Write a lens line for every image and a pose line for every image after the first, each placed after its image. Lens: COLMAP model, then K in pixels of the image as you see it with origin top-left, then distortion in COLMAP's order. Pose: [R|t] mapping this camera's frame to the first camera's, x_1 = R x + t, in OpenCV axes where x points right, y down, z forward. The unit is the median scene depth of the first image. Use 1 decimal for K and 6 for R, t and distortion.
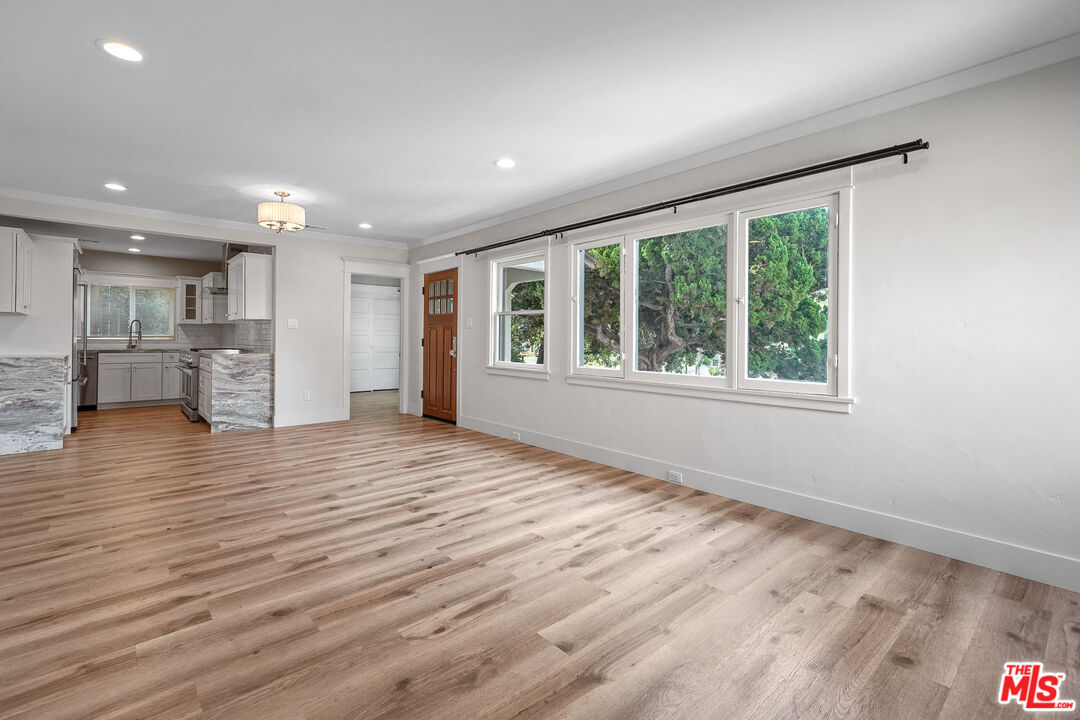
lens RADIAL K [[486.5, 0, 532.8], [0, 486.5, 339.9], [0, 0, 1]] dist [0.008817, 0.001772]
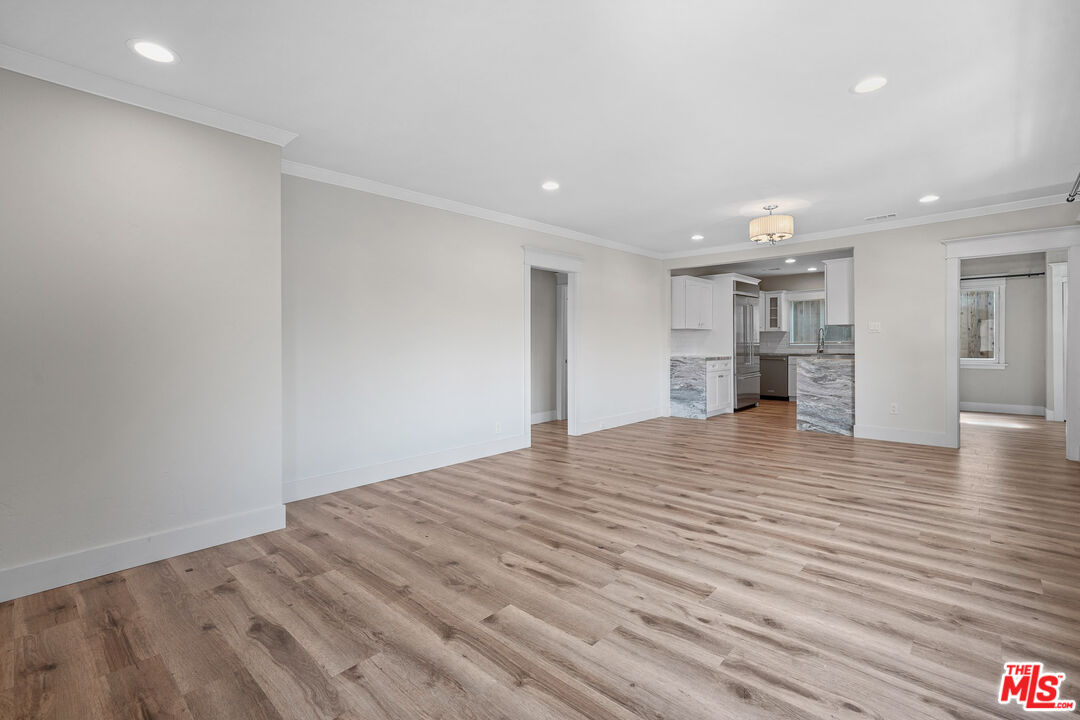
lens RADIAL K [[486.5, 0, 546.3], [0, 486.5, 343.4], [0, 0, 1]] dist [0.008817, 0.001772]
pose [[0.115932, -0.007213, -0.993231, 0.684845], [0.003817, 0.999969, -0.006816, 0.000932], [0.993250, -0.003001, 0.115956, 0.568345]]
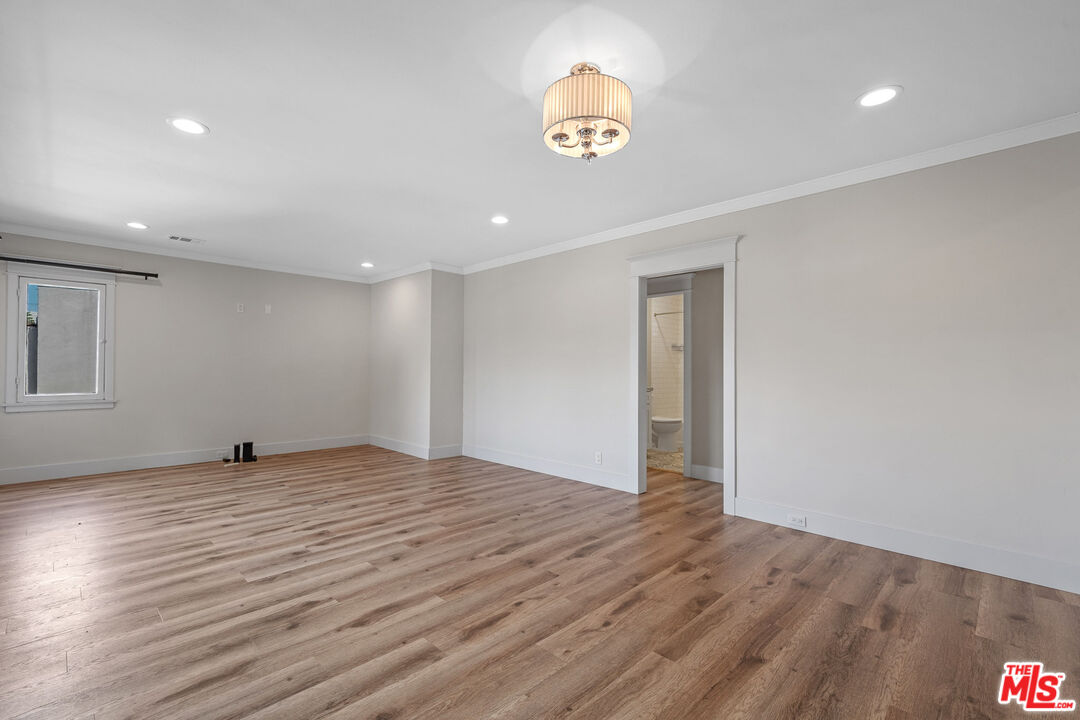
lens RADIAL K [[477.2, 0, 541.7], [0, 477.2, 361.0], [0, 0, 1]] dist [0.001800, 0.000258]
pose [[-0.996444, -0.015846, -0.082759, -0.629240], [-0.014735, 0.999793, -0.014028, -0.015820], [0.082965, -0.012759, -0.996471, 2.102778]]
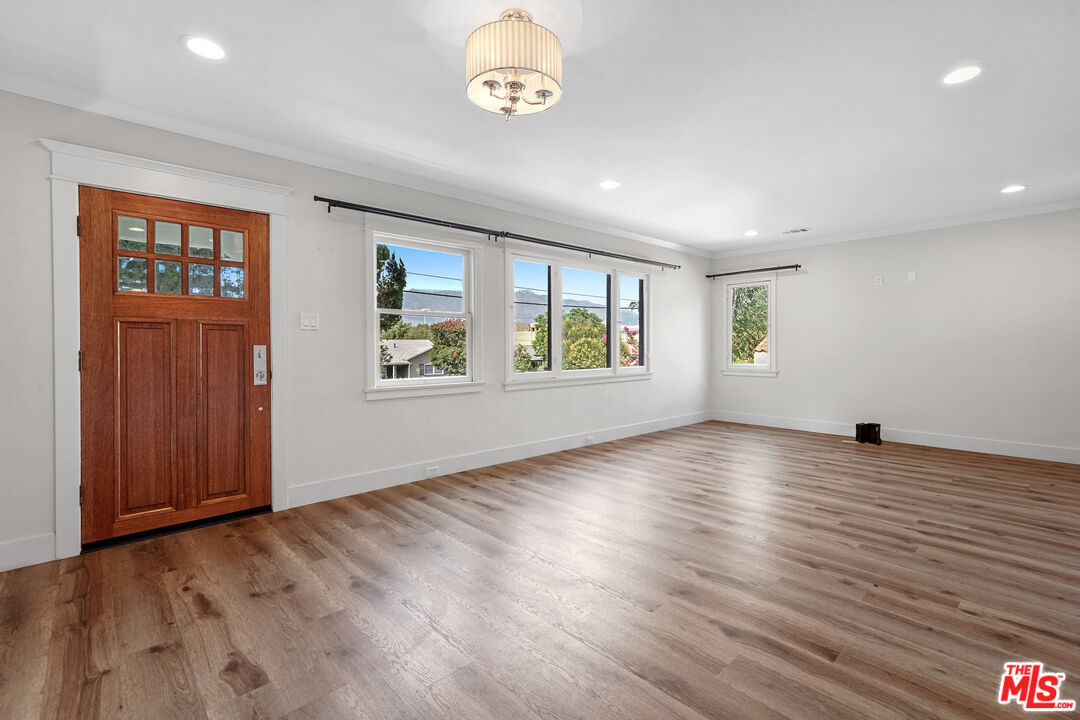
lens RADIAL K [[486.5, 0, 542.3], [0, 486.5, 353.2], [0, 0, 1]] dist [0.008817, 0.001772]
pose [[-0.032384, -0.022529, 0.999222, -1.382167], [0.006705, 0.999719, 0.022758, -0.015403], [-0.999453, 0.007436, -0.032224, 1.427745]]
